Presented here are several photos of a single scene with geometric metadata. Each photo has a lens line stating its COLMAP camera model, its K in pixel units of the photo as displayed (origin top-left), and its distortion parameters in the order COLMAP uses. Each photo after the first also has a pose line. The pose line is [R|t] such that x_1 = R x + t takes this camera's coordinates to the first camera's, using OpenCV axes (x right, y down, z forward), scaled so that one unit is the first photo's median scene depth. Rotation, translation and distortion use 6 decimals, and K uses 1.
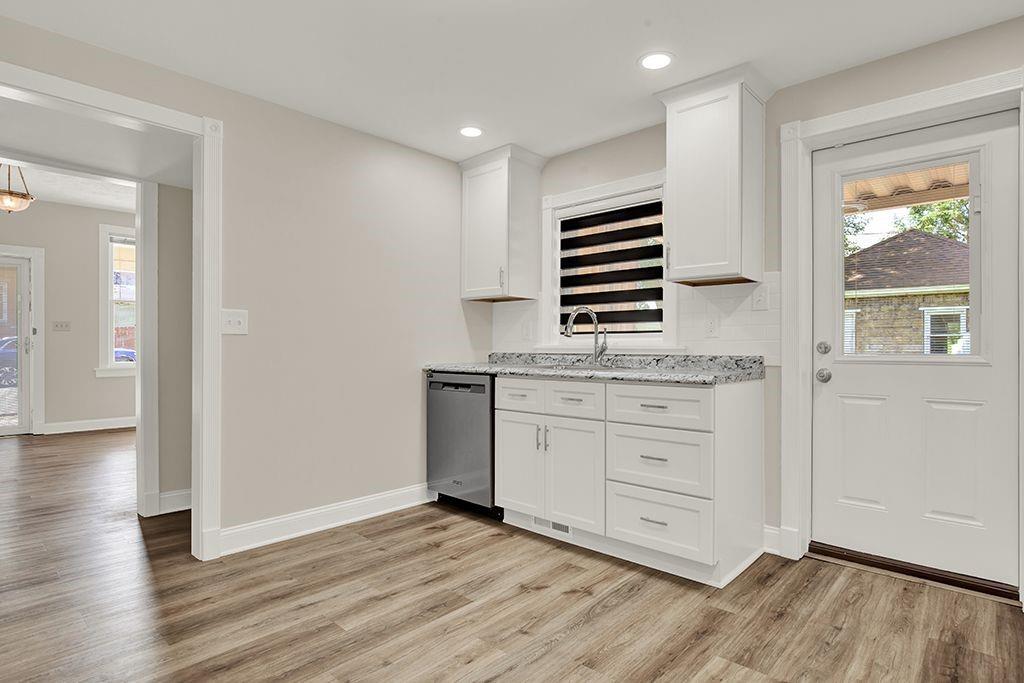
lens RADIAL K [[543.8, 0, 518.1], [0, 543.8, 341.6], [0, 0, 1]] dist [0.001551, 0.000521]
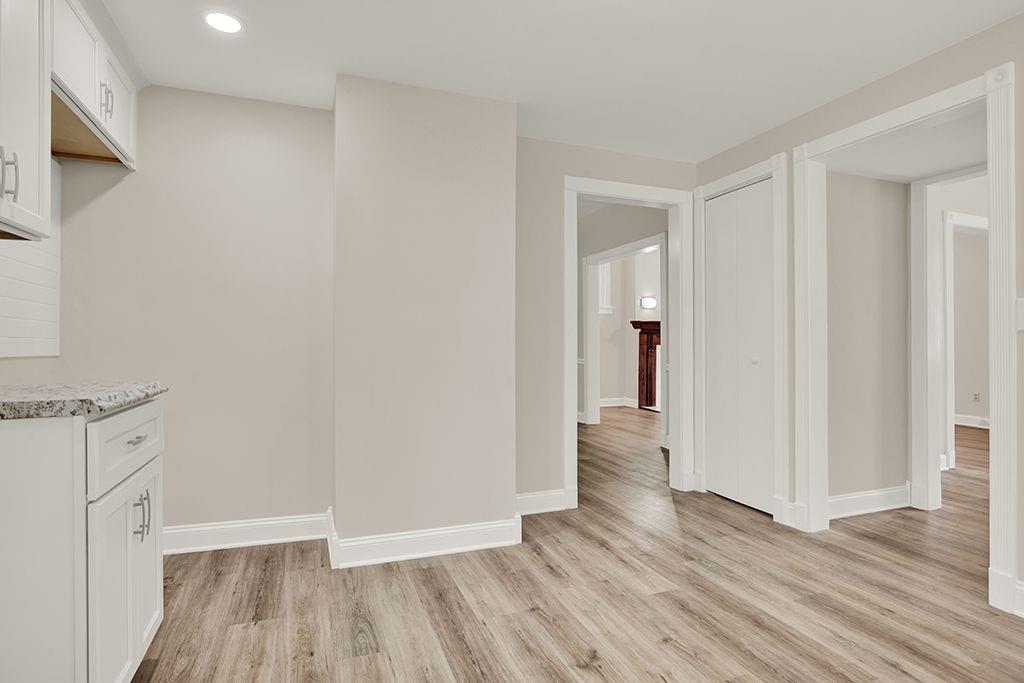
lens RADIAL K [[543.8, 0, 517.9], [0, 543.8, 343.1], [0, 0, 1]] dist [0.001551, 0.000521]
pose [[-0.448805, -0.003528, -0.893623, 0.610647], [-0.000376, 0.999993, -0.003759, 0.009108], [0.893630, -0.001351, -0.448803, 0.901922]]
